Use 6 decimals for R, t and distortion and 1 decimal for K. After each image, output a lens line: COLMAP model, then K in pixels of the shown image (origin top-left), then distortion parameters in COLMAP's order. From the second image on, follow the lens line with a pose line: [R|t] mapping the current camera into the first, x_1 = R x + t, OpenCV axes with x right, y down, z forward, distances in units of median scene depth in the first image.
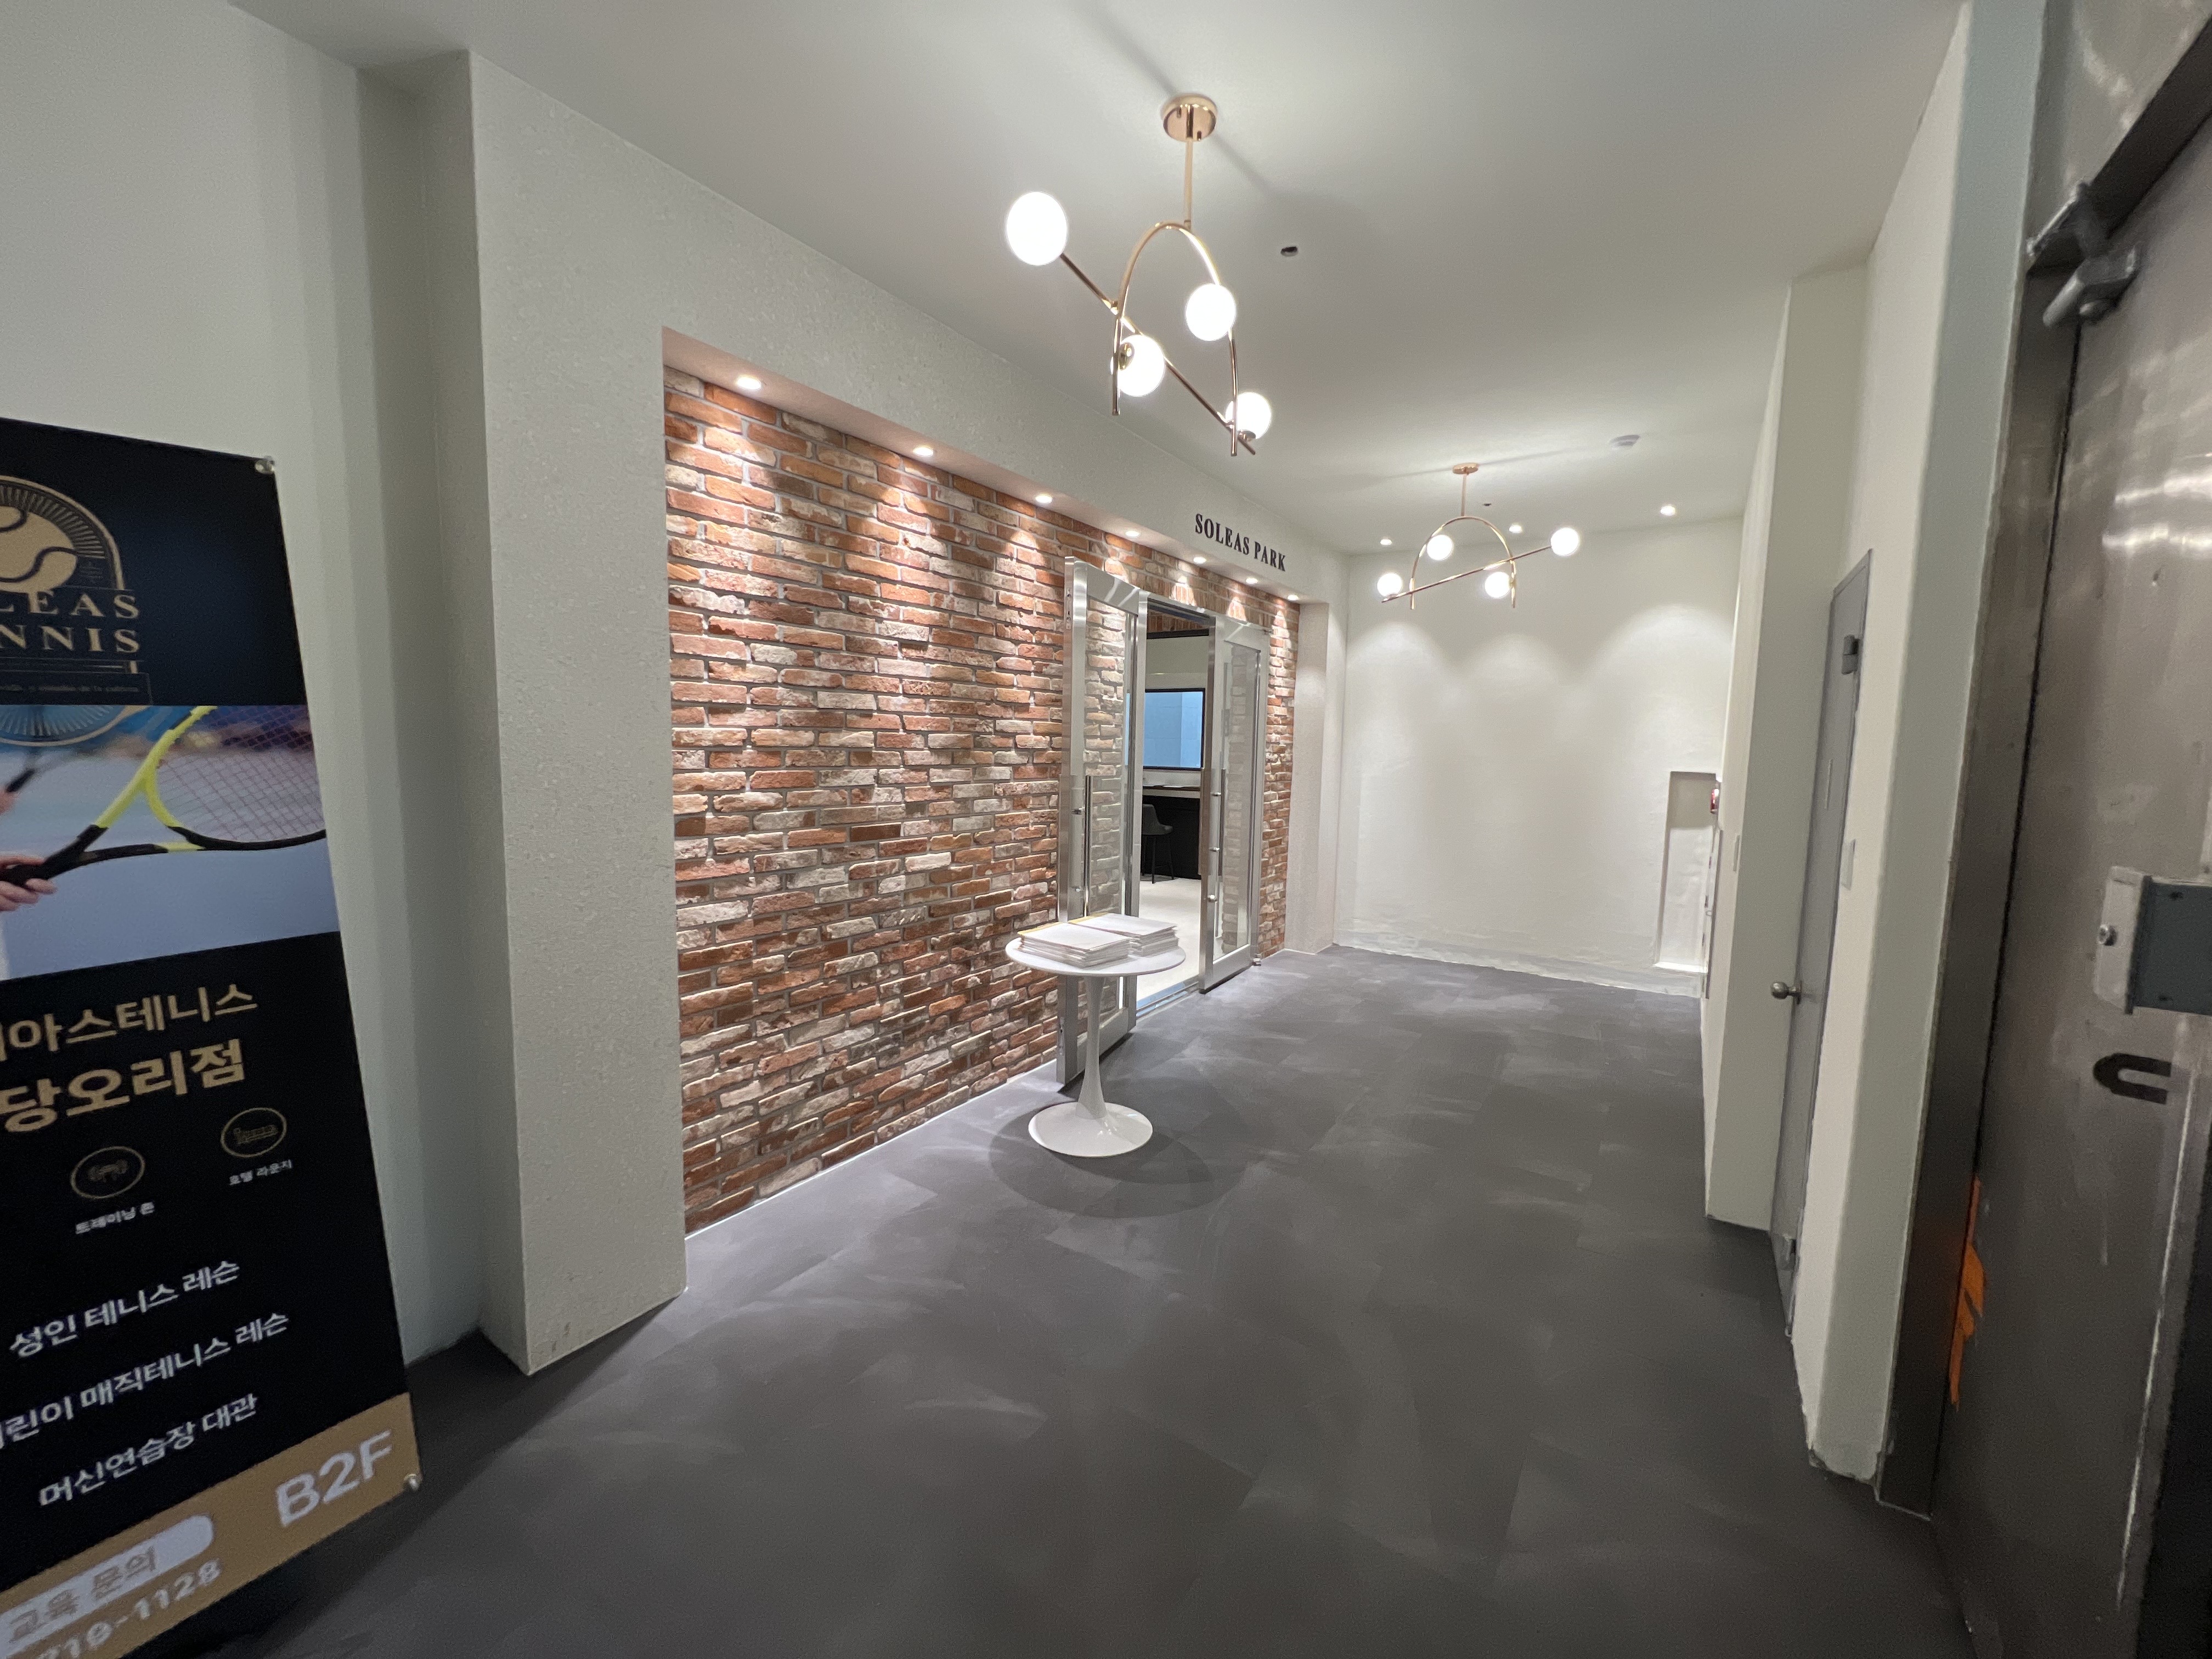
lens RADIAL K [[880.2, 0, 1102.5], [0, 880.2, 826.9], [0, 0, 1]] dist [-0.004909, 0.001306]
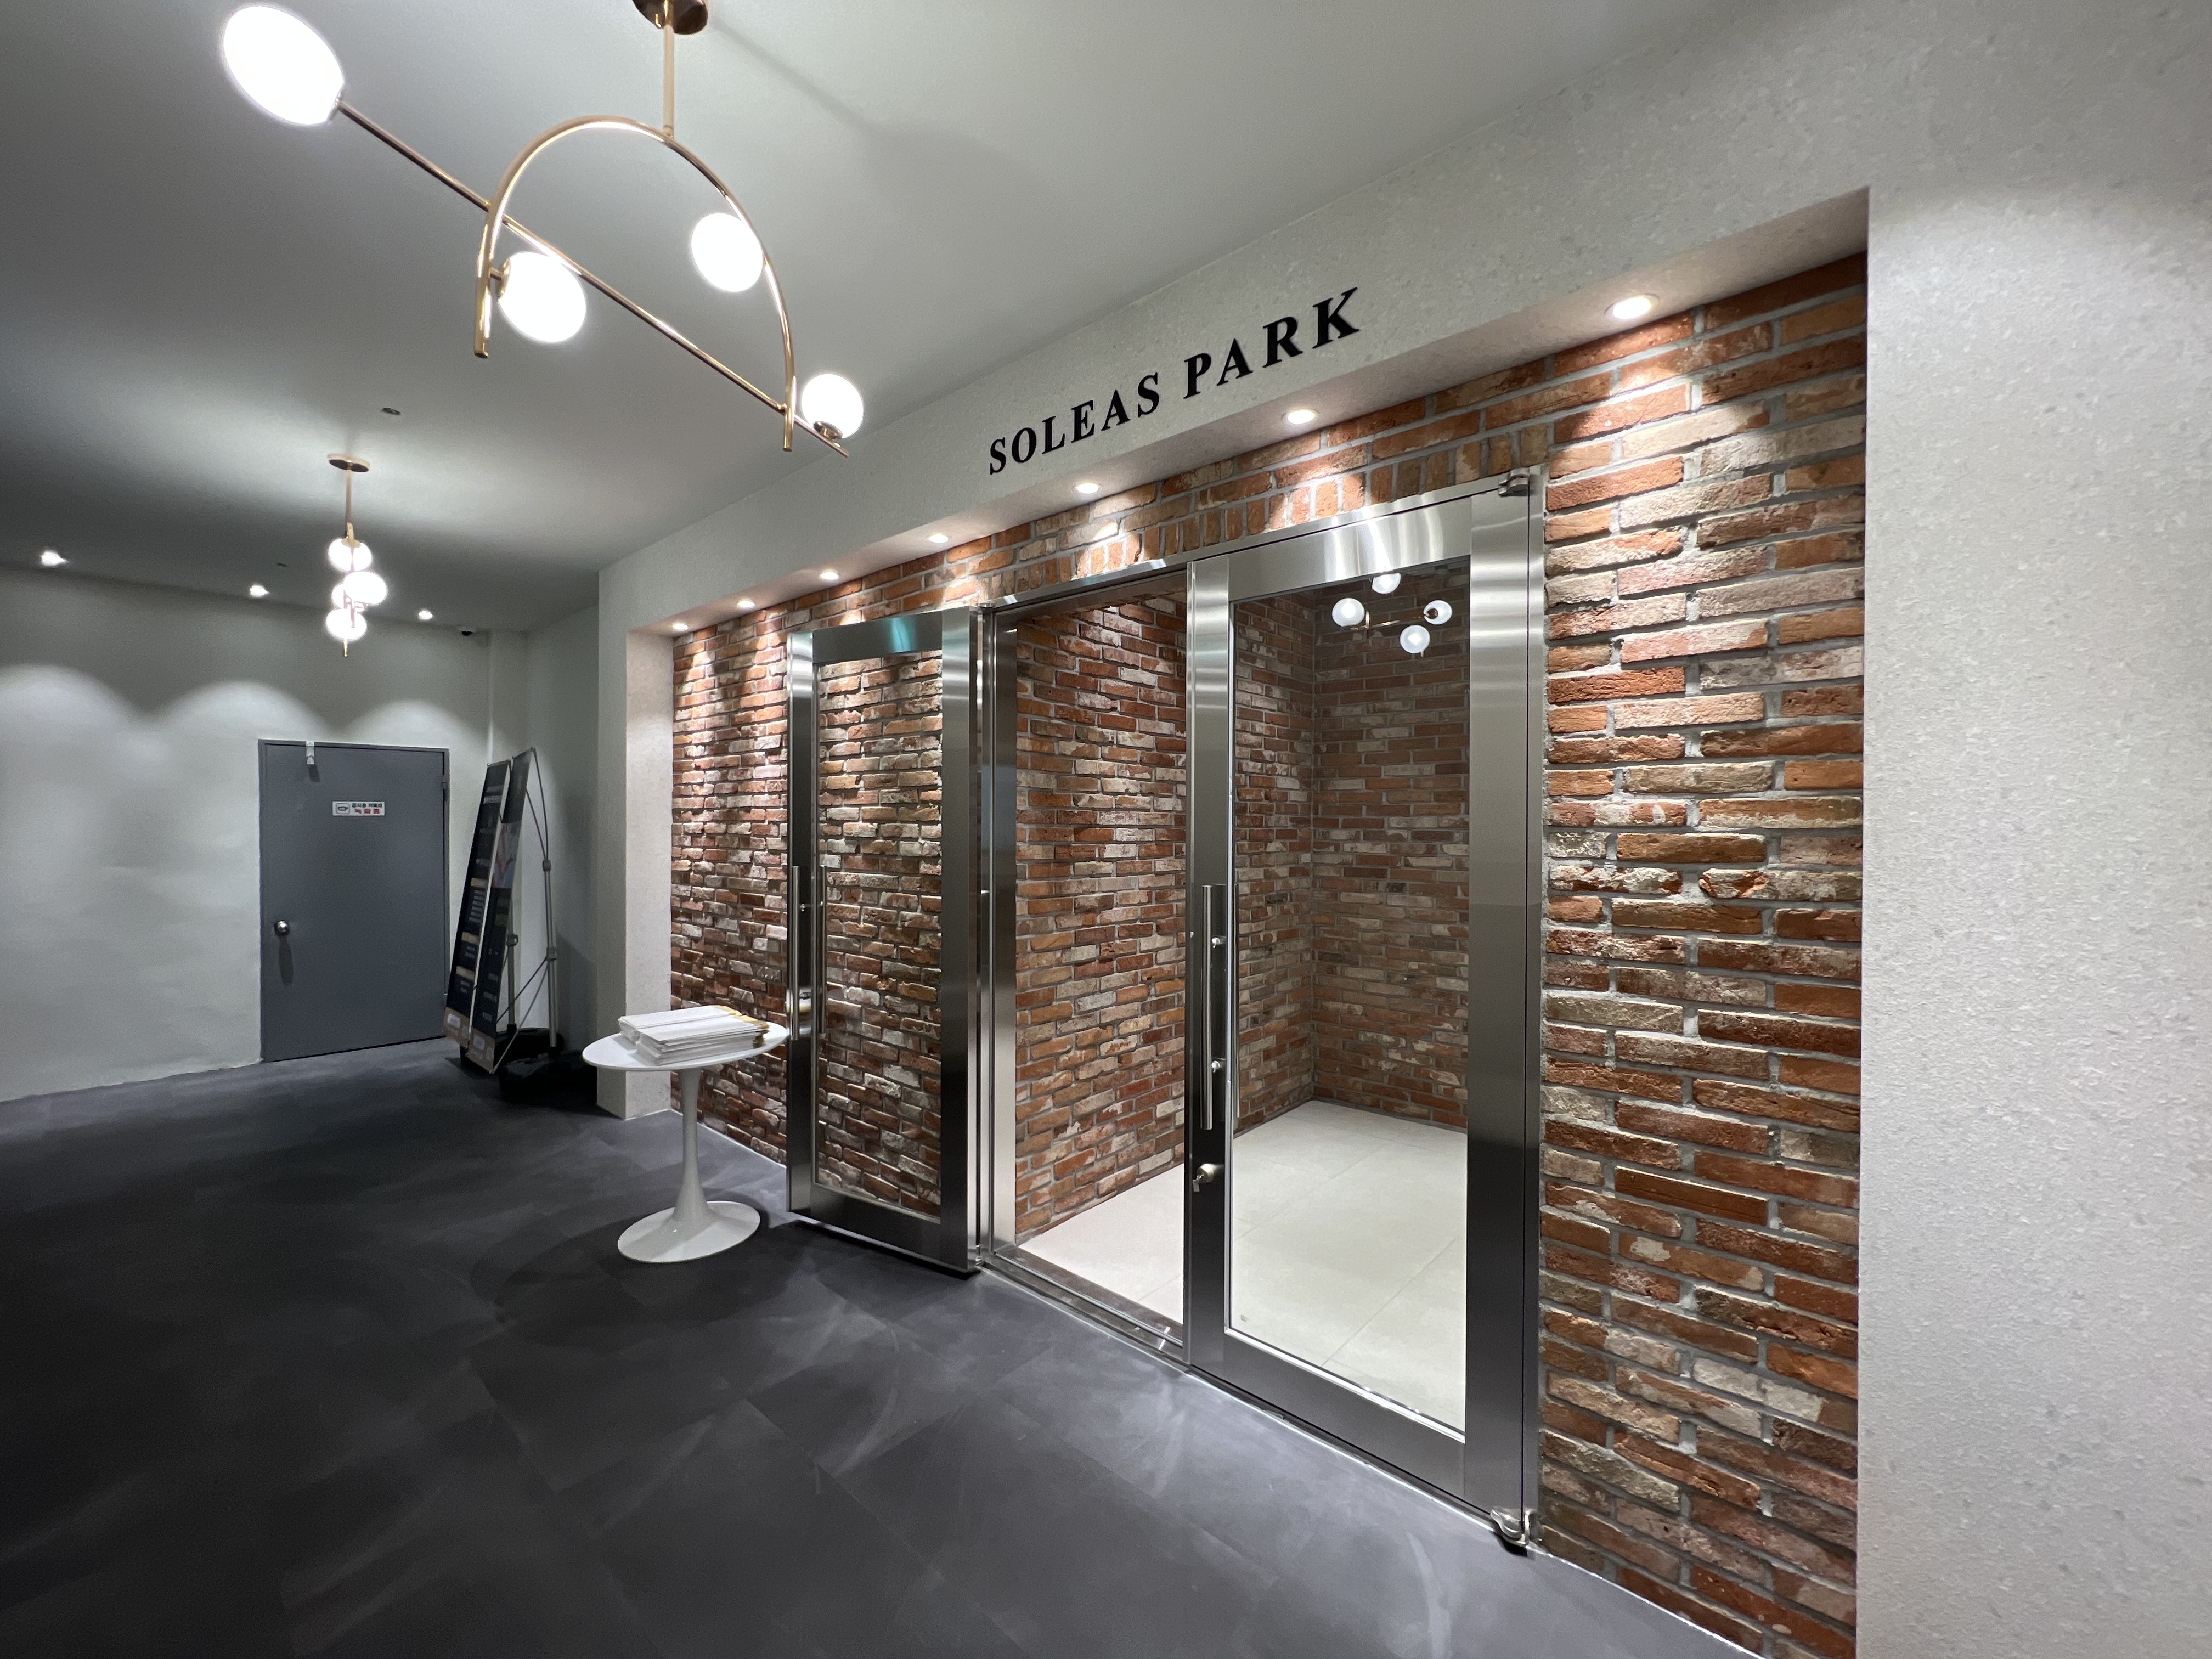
lens RADIAL K [[882.6, 0, 1106.0], [0, 882.6, 829.5], [0, 0, 1]] dist [-0.007135, -0.000037]
pose [[-0.134208, -0.016257, -0.990820, 0.966441], [-0.102291, 0.994751, -0.002466, -0.147622], [0.985660, 0.101021, -0.135167, 1.681149]]
